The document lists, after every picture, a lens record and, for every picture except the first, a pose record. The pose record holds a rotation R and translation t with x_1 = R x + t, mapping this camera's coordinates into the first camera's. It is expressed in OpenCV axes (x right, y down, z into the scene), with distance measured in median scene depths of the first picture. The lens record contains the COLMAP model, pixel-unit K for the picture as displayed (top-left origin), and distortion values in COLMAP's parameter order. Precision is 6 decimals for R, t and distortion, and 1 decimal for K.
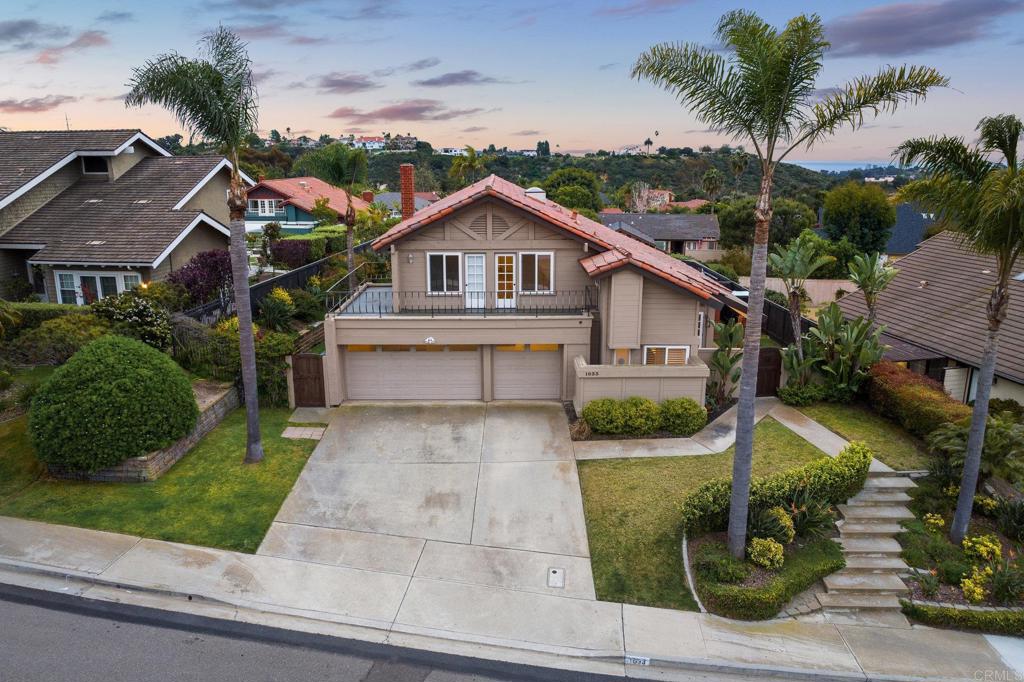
lens RADIAL K [[713.3, 0, 512.0], [0, 713.3, 341.0], [0, 0, 1]] dist [-0.040177, -0.002039]
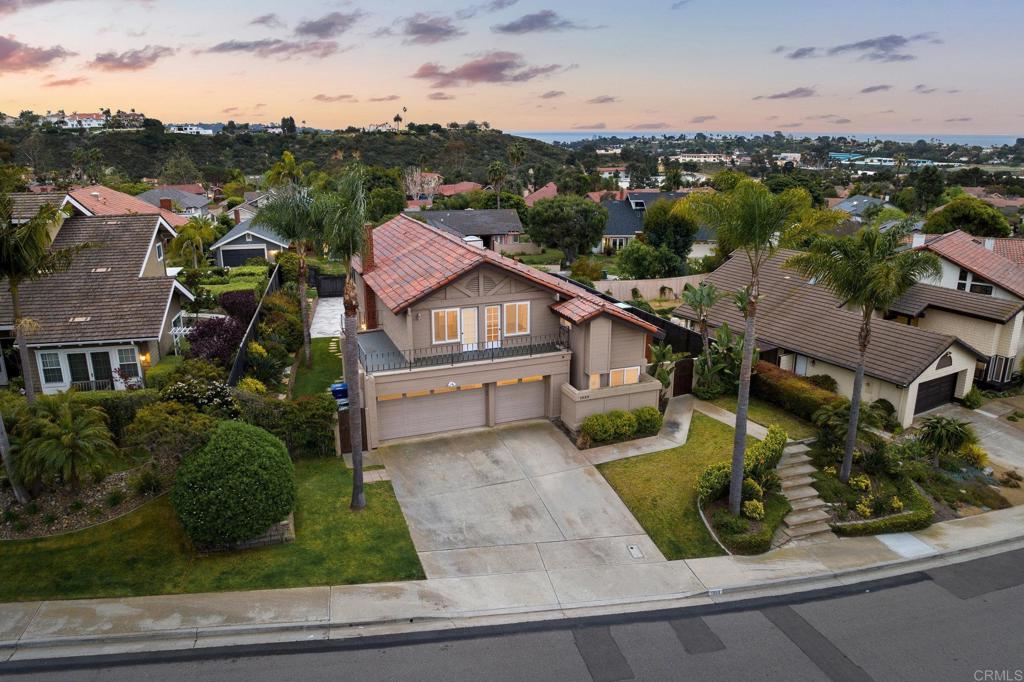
lens RADIAL K [[713.3, 0, 512.0], [0, 713.3, 341.0], [0, 0, 1]] dist [-0.040177, -0.002039]
pose [[0.940534, -0.096712, 0.325643, -0.431719], [0.084946, 0.995121, 0.050192, -0.135014], [-0.328909, -0.019545, 0.944160, -0.199227]]
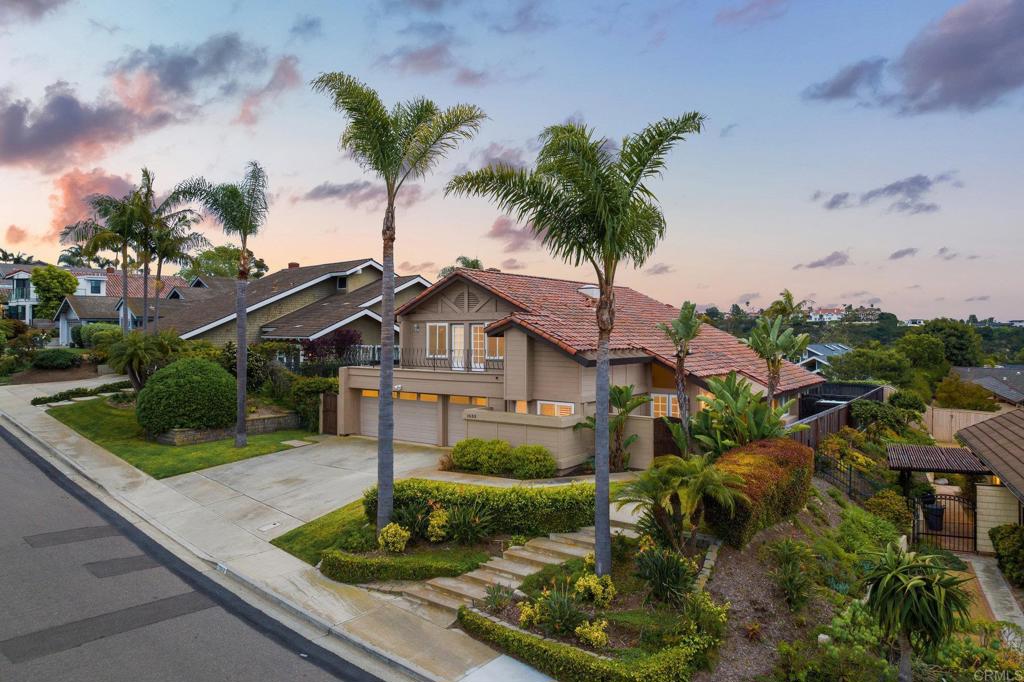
lens RADIAL K [[713.3, 0, 512.0], [0, 713.3, 341.0], [0, 0, 1]] dist [-0.040177, -0.002039]
pose [[0.807757, 0.009066, -0.589446, 0.817678], [-0.149148, 0.970494, -0.189461, 0.133224], [0.570337, 0.240953, 0.785275, 0.125790]]
